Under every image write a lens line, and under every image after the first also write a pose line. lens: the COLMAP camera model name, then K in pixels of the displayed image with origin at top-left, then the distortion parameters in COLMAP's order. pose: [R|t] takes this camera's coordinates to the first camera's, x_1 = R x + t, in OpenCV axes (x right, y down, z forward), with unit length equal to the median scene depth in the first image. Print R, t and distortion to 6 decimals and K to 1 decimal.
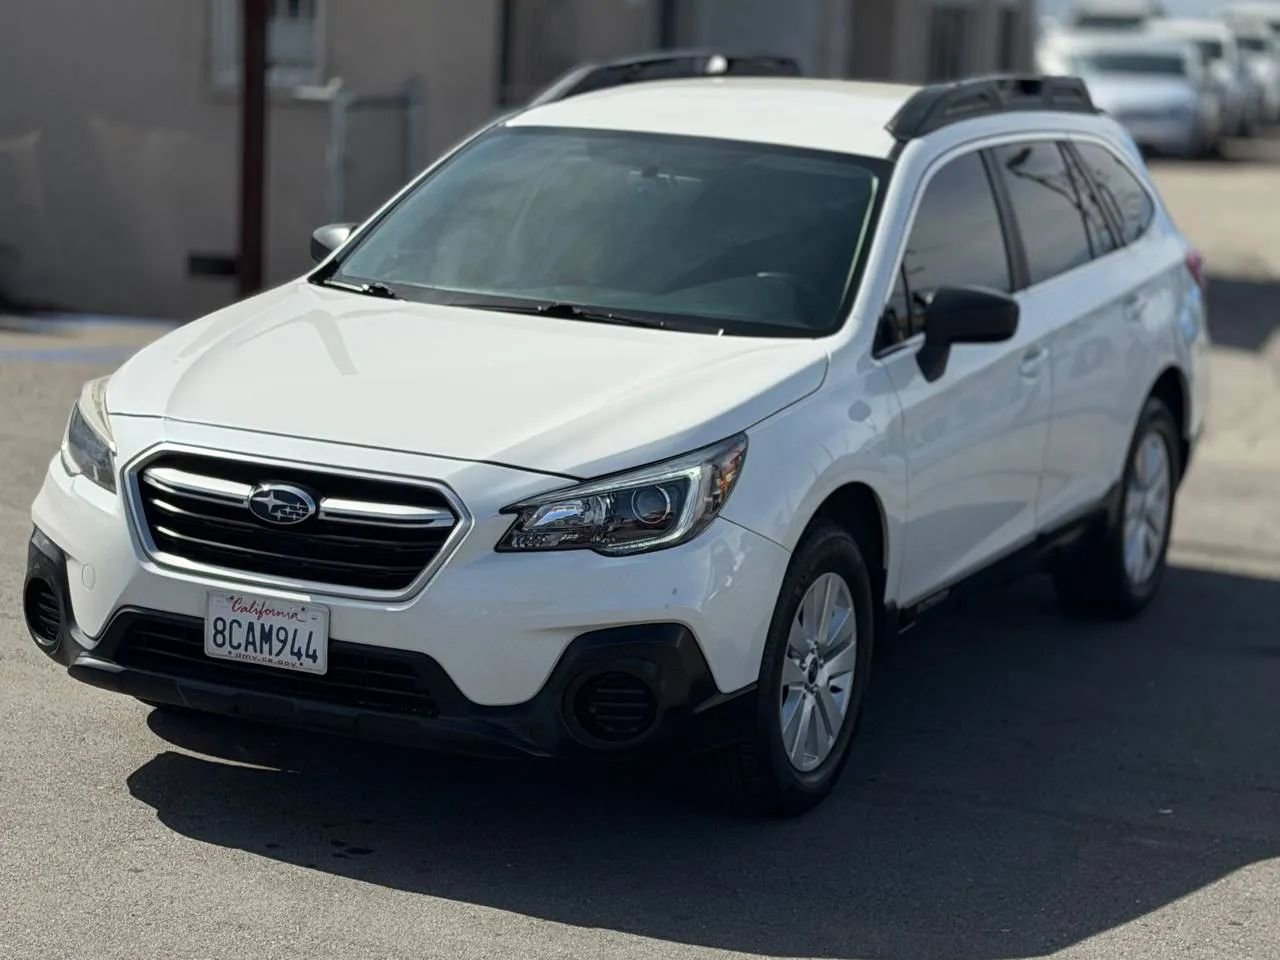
lens RADIAL K [[3508.1, 0, 640.0], [0, 3508.1, 480.0], [0, 0, 1]] dist [0.032121, -0.409271]
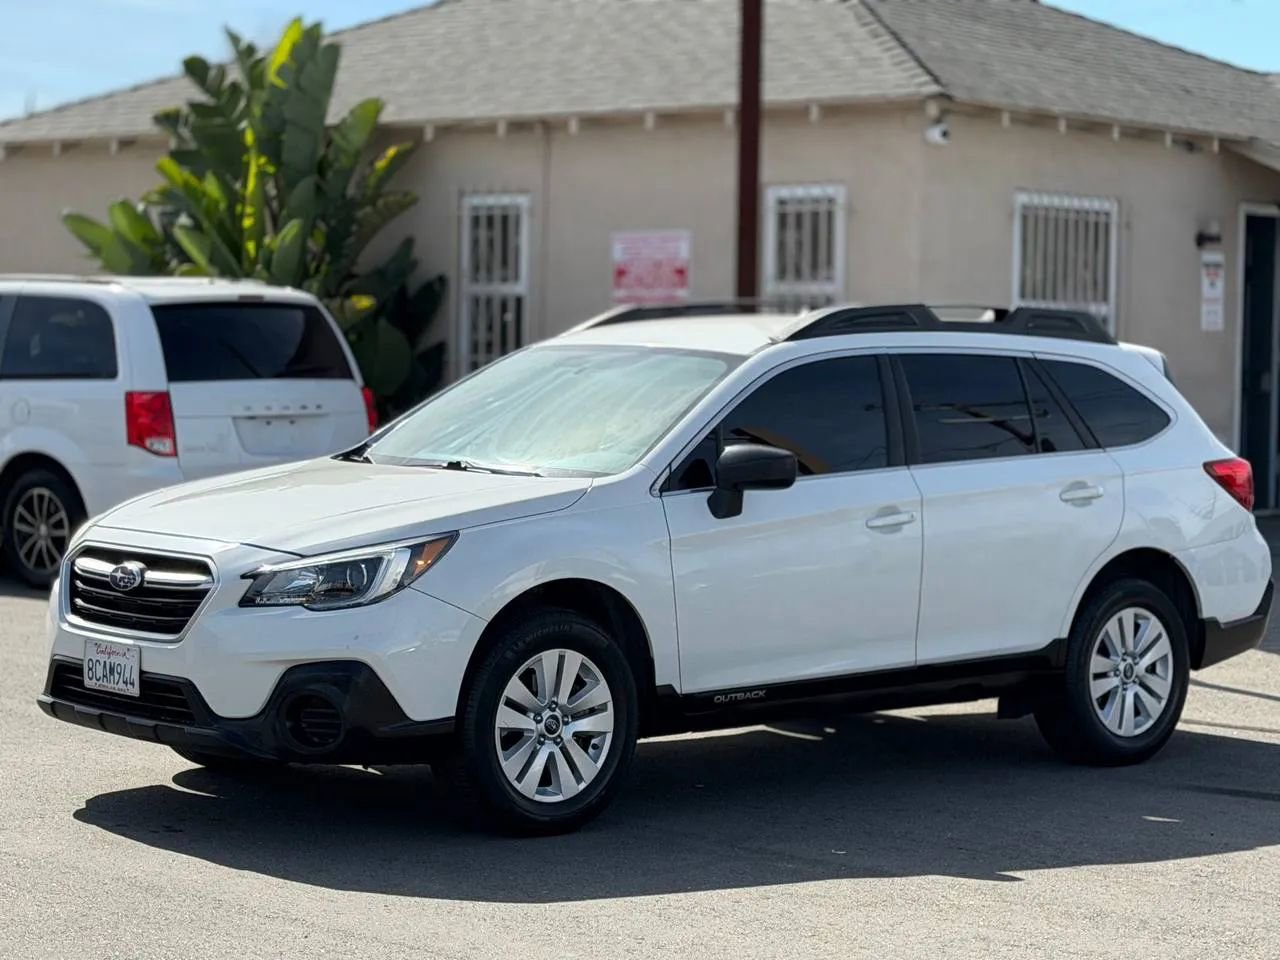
lens RADIAL K [[3508.1, 0, 640.0], [0, 3508.1, 480.0], [0, 0, 1]] dist [0.032121, -0.409271]
pose [[0.910186, -0.012990, -0.413995, 0.668288], [-0.041218, 0.991706, -0.121737, 0.131264], [0.412143, 0.127867, 0.902102, -0.187919]]
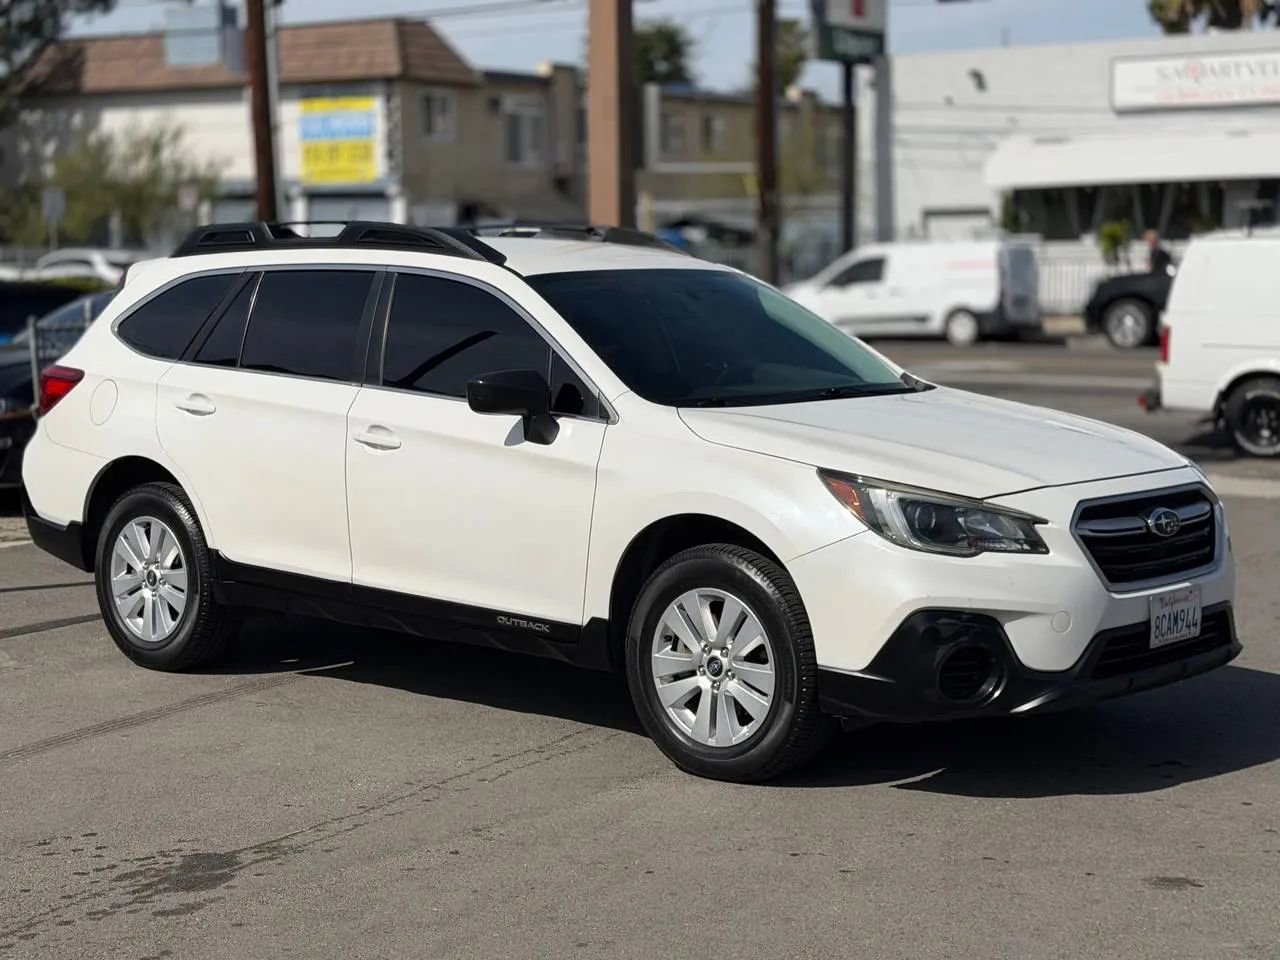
lens RADIAL K [[2207.2, 0, 640.0], [0, 2207.2, 480.0], [0, 0, 1]] dist [0.014022, 0.004929]
pose [[0.289262, -0.149672, 0.945476, -0.965117], [0.179815, 0.978614, 0.099905, -0.130651], [-0.940210, 0.141112, 0.309989, 0.924514]]
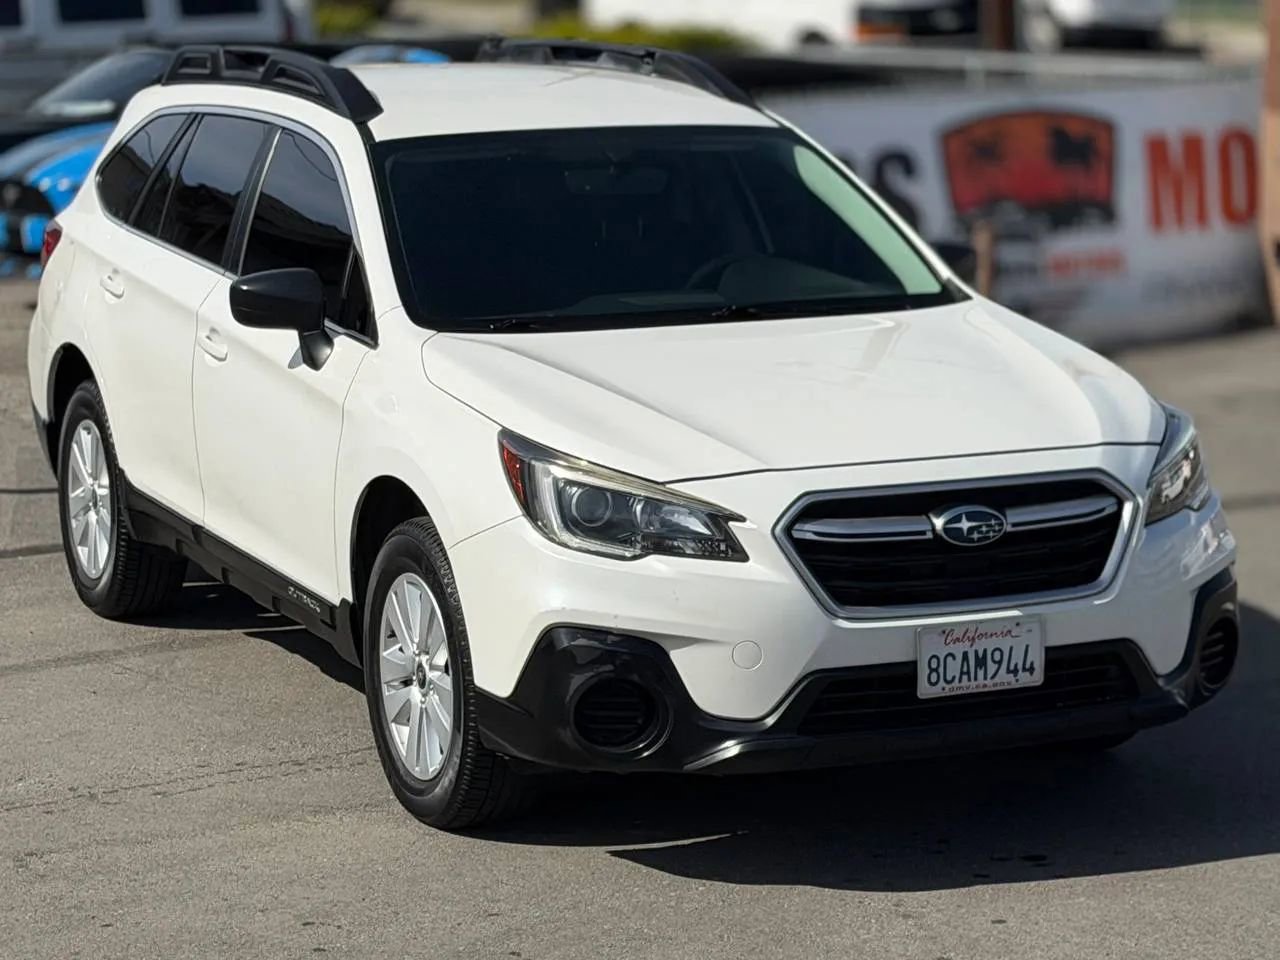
lens RADIAL K [[3508.1, 0, 640.0], [0, 3508.1, 480.0], [0, 0, 1]] dist [0.032121, -0.409271]
pose [[0.654369, -0.178984, 0.734688, -0.874689], [0.173209, 0.981230, 0.084774, -0.103738], [-0.736071, 0.071781, 0.673088, 0.412977]]
